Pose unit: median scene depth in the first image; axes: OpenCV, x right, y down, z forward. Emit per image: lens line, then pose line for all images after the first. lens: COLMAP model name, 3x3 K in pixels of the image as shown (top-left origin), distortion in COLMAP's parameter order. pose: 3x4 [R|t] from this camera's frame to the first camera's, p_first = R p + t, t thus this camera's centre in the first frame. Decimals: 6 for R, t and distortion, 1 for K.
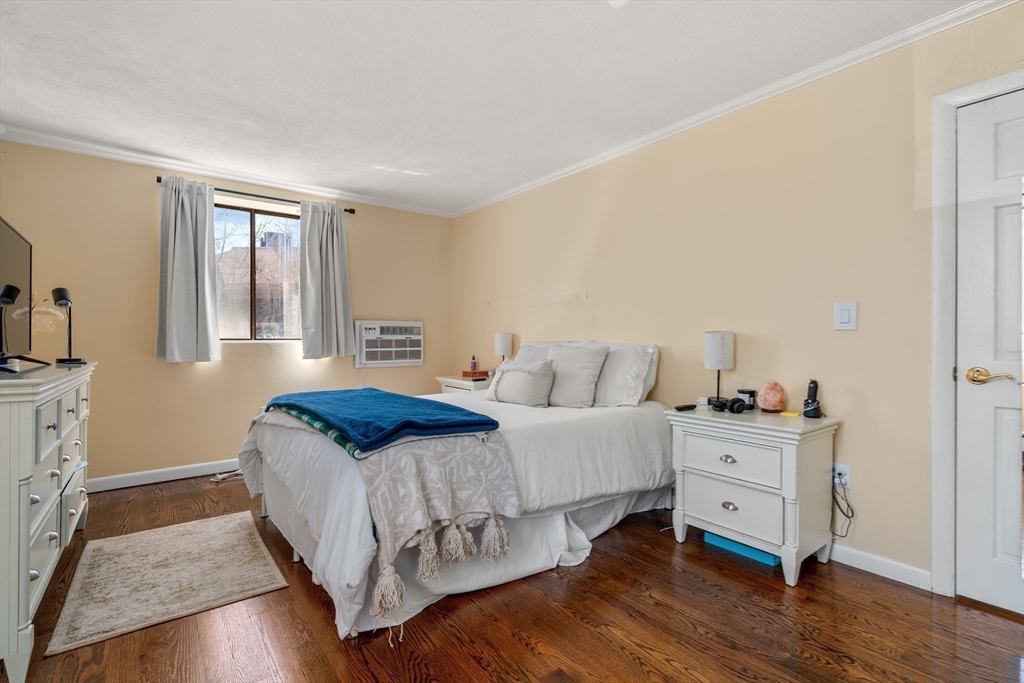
lens RADIAL K [[473.4, 0, 504.6], [0, 473.4, 337.6], [0, 0, 1]] dist [0.002575, 0.000644]
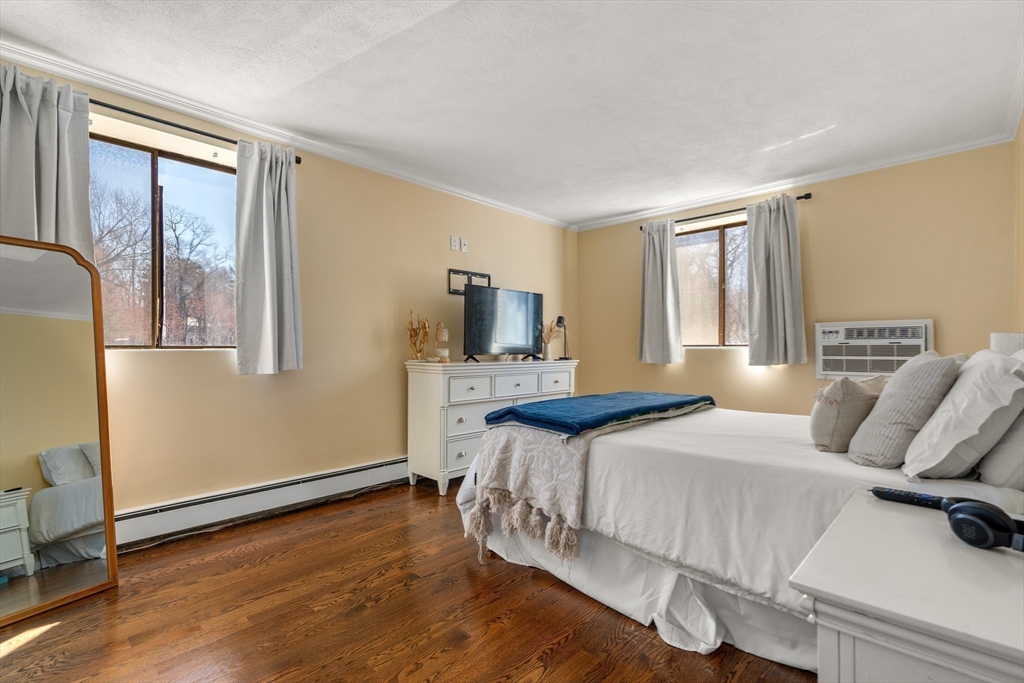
lens RADIAL K [[473.4, 0, 504.0], [0, 473.4, 344.4], [0, 0, 1]] dist [0.002575, 0.000644]
pose [[0.156051, -0.005199, -0.987735, 0.462428], [0.006848, 0.999968, -0.004182, 0.002244], [0.987725, -0.006112, 0.156081, 0.336282]]
